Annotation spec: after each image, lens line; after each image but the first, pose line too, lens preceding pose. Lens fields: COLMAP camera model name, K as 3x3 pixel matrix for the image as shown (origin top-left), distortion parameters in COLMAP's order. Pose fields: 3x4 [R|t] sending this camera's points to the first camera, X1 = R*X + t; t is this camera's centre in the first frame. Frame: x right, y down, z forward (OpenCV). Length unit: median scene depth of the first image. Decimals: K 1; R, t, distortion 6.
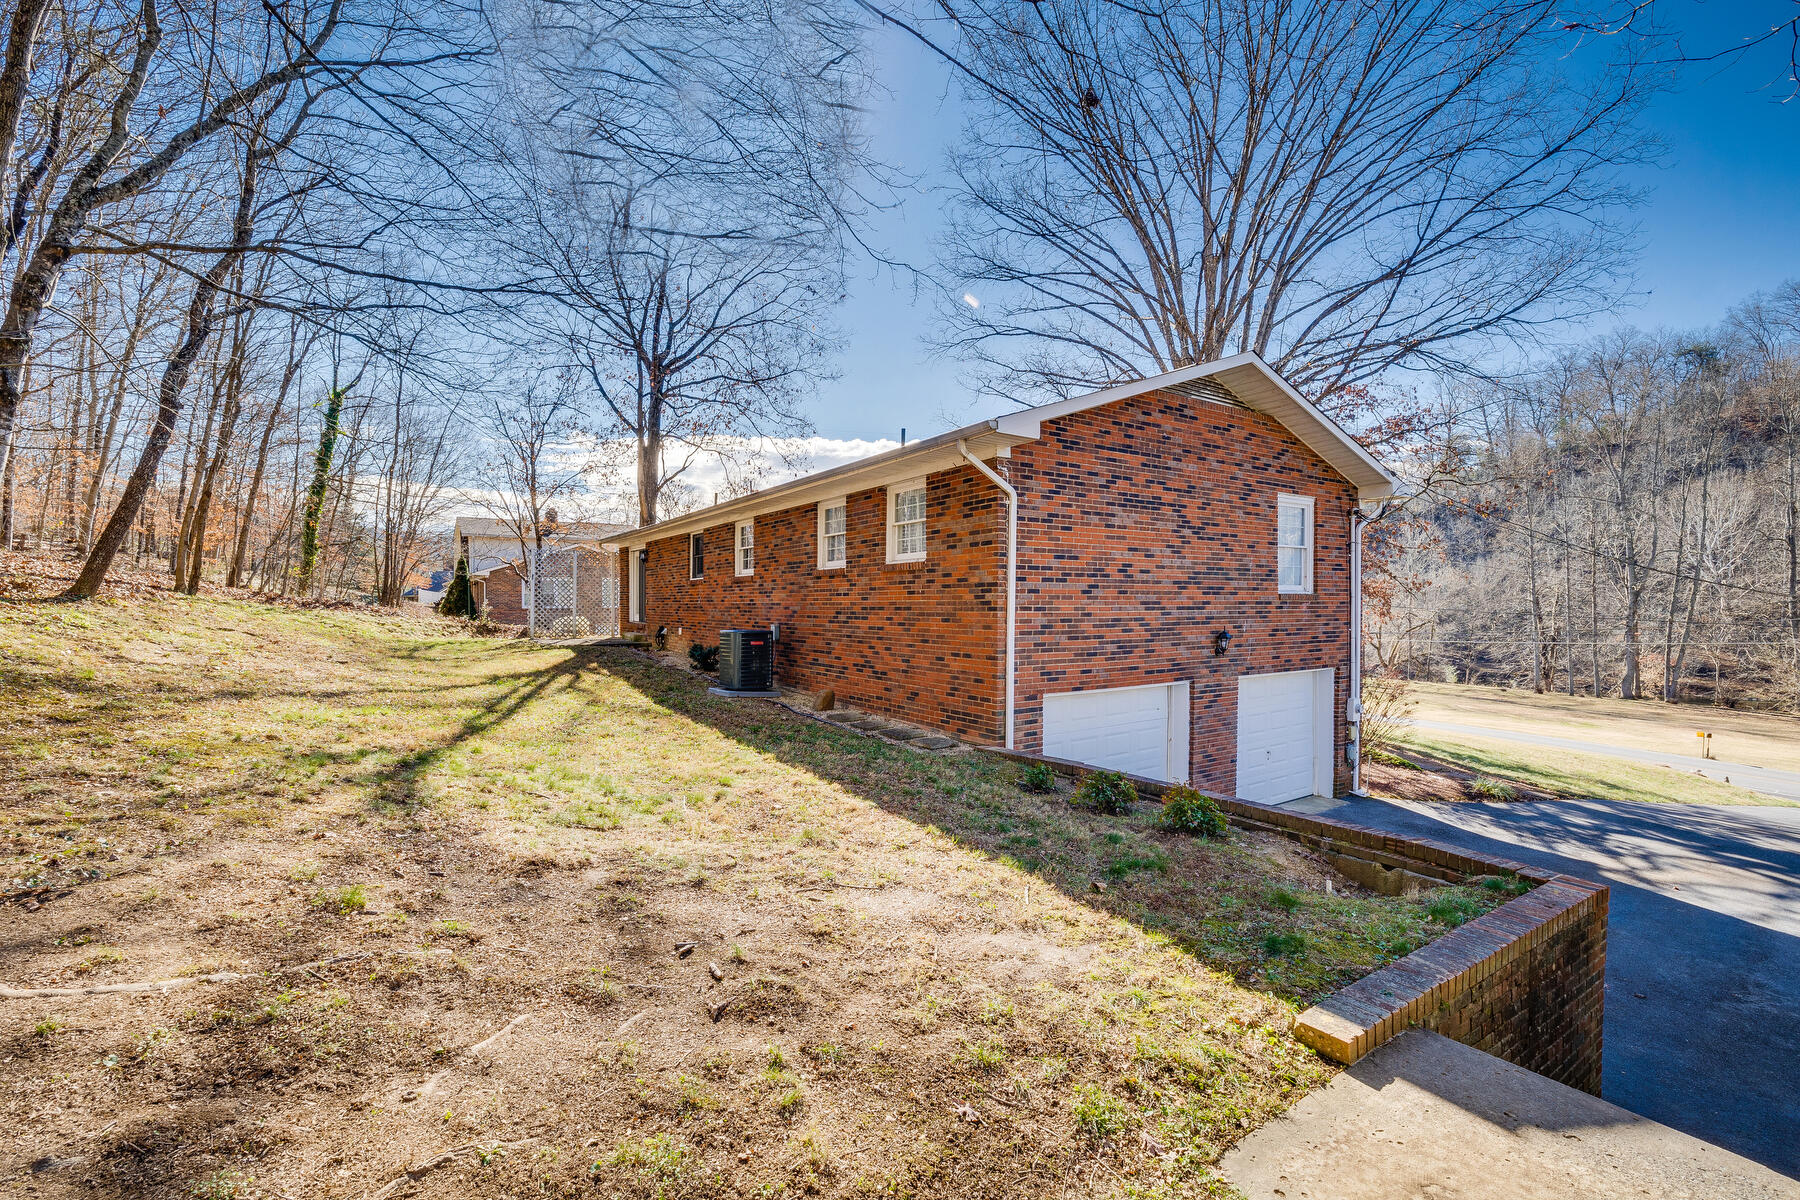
lens RADIAL K [[755.0, 0, 900.0], [0, 755.0, 600.0], [0, 0, 1]] dist [-0.000883, -0.000022]
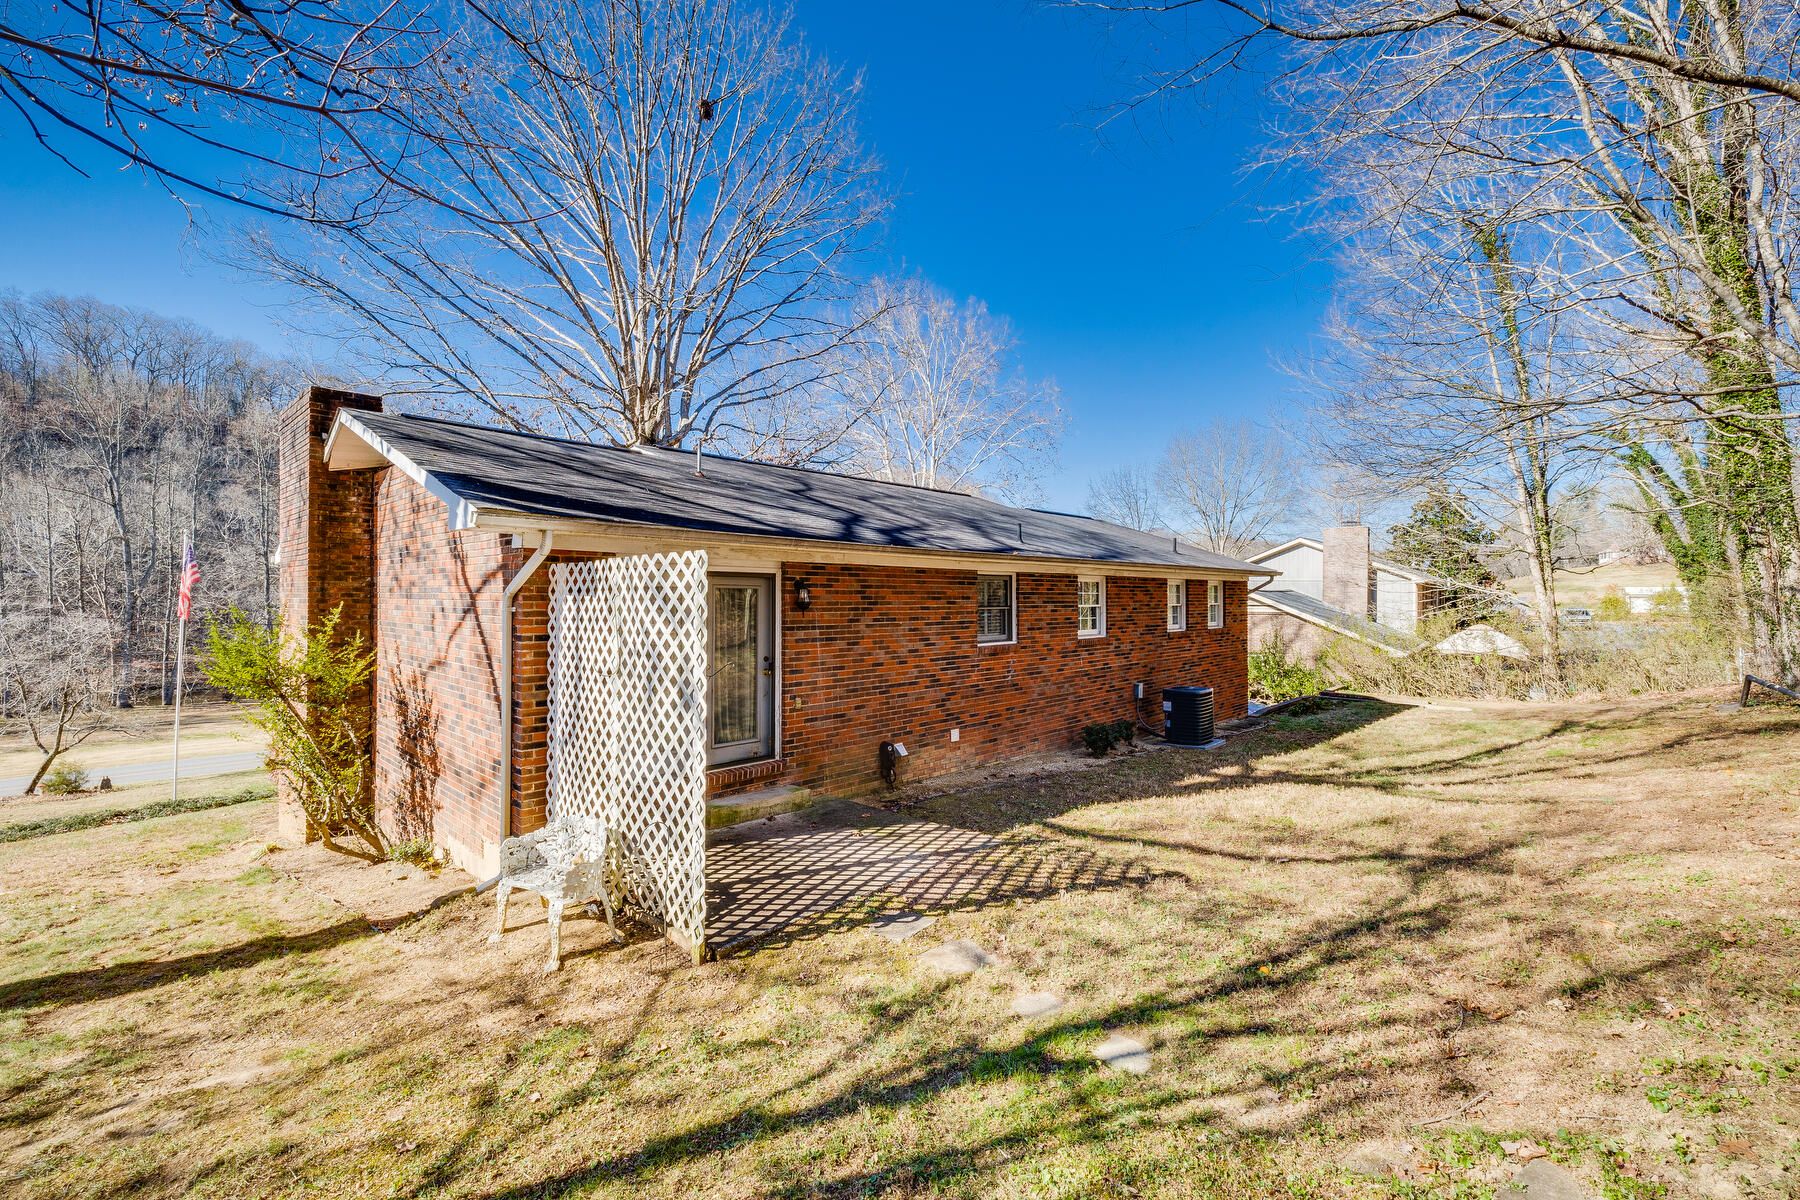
lens RADIAL K [[755.0, 0, 900.0], [0, 755.0, 600.0], [0, 0, 1]] dist [-0.000883, -0.000022]
pose [[-0.210621, 0.001538, 0.977567, -1.075798], [-0.001283, 0.999997, -0.001850, -0.078215], [-0.977567, -0.001644, -0.210619, 1.468530]]
